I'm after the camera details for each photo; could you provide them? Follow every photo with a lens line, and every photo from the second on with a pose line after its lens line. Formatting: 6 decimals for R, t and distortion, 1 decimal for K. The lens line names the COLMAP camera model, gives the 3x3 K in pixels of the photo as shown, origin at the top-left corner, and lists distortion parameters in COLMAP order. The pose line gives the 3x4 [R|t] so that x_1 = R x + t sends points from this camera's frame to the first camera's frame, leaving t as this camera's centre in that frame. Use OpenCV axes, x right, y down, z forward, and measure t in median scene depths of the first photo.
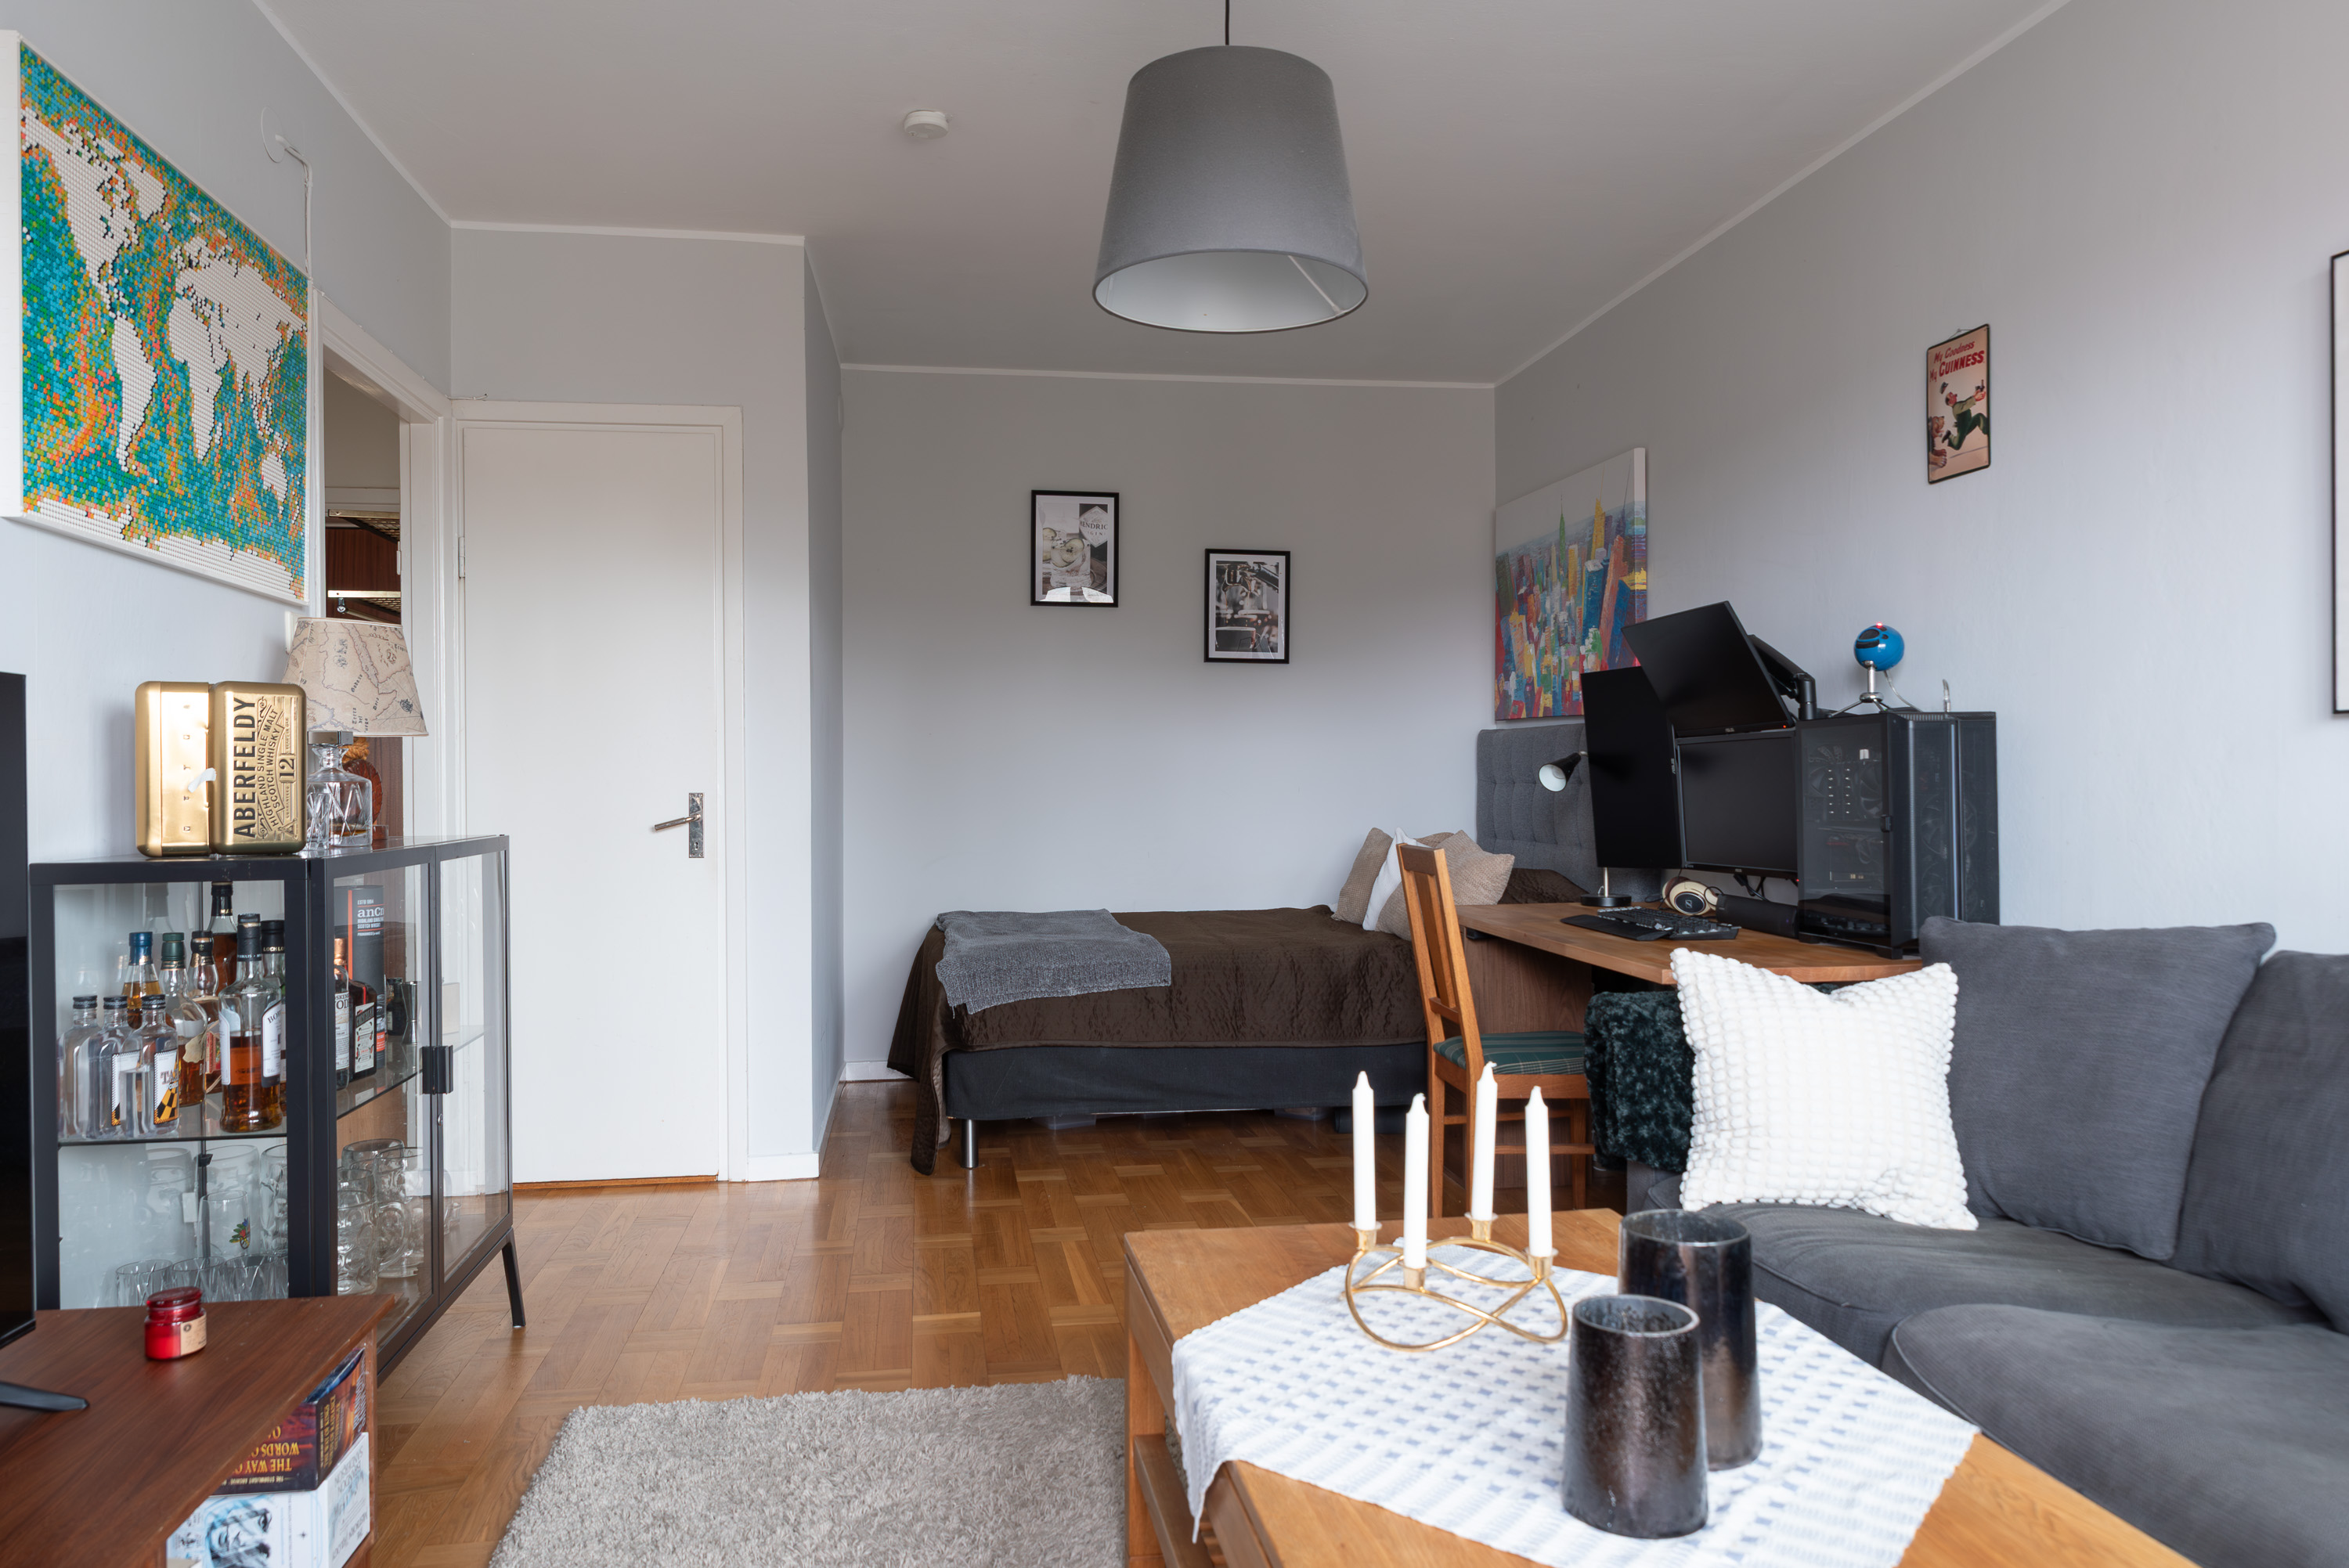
lens RADIAL K [[1600.0, 0, 1174.5], [0, 1600.0, 784.0], [0, 0, 1]] dist [0.002229, -0.000542]
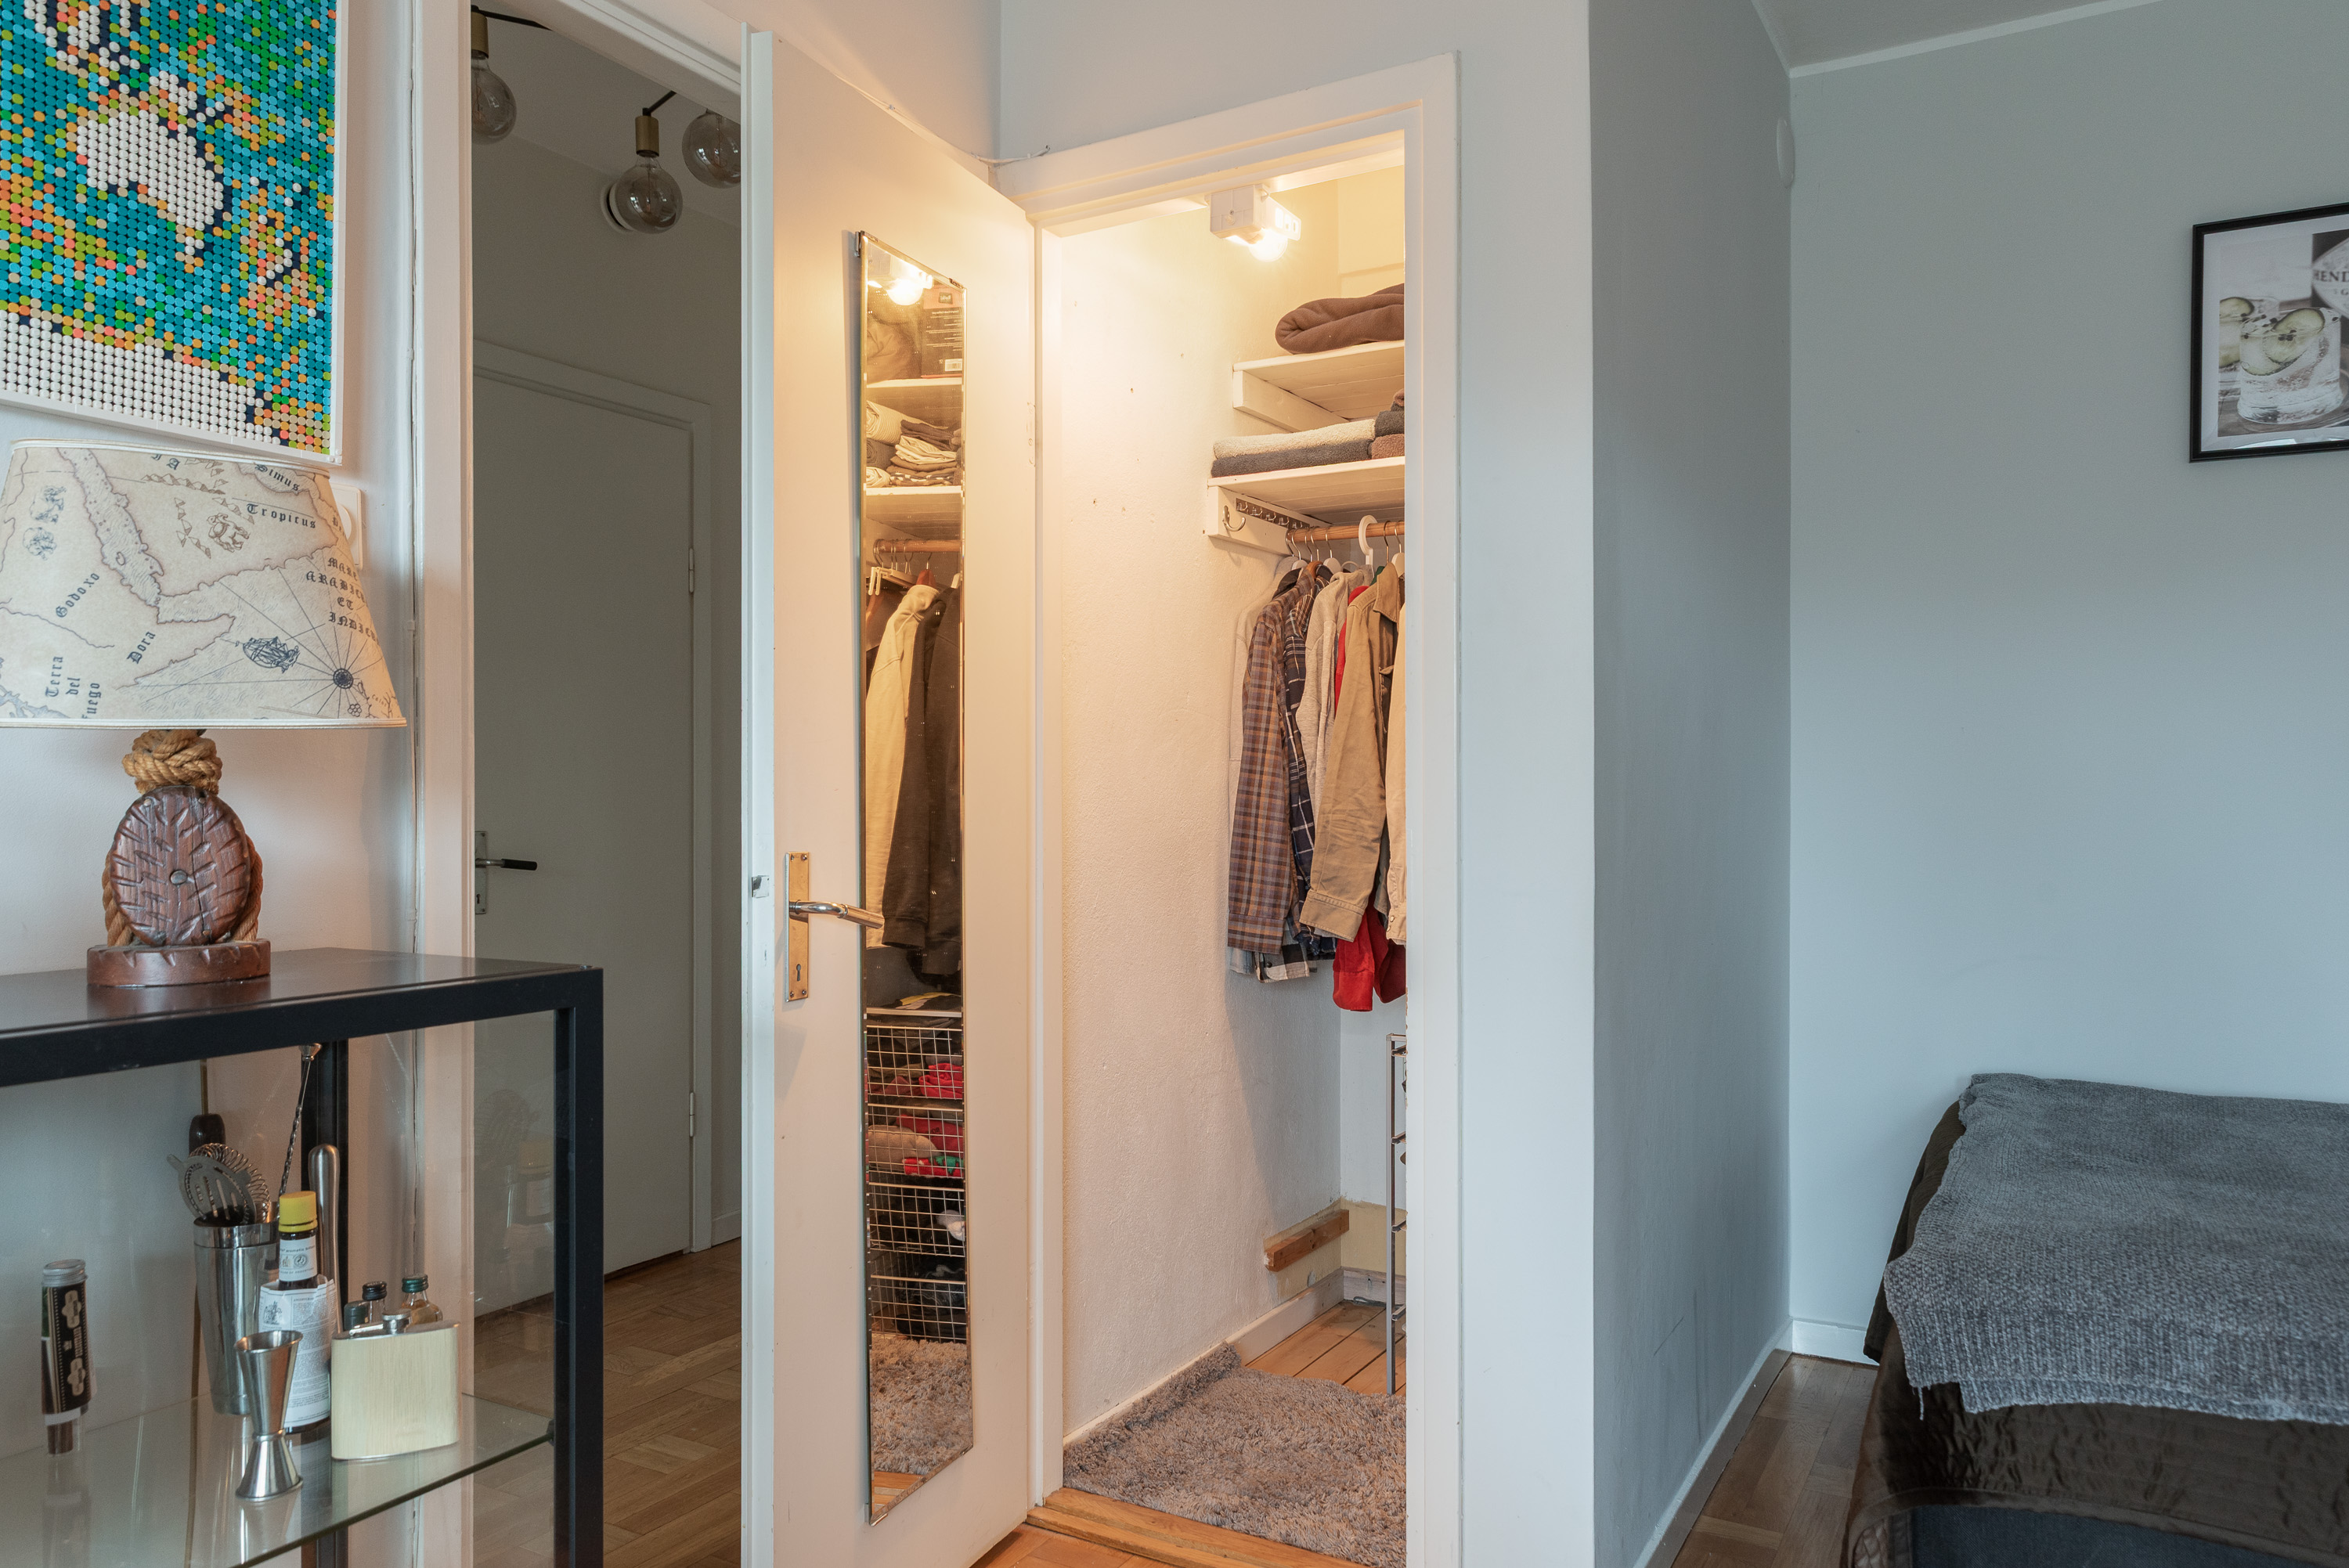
lens RADIAL K [[1600.0, 0, 1174.5], [0, 1600.0, 784.0], [0, 0, 1]] dist [0.002229, -0.000542]
pose [[0.777354, 0.001199, -0.629063, -0.024061], [-0.006357, 0.999962, -0.005950, -0.007867], [0.629032, 0.008624, 0.777332, 0.445946]]
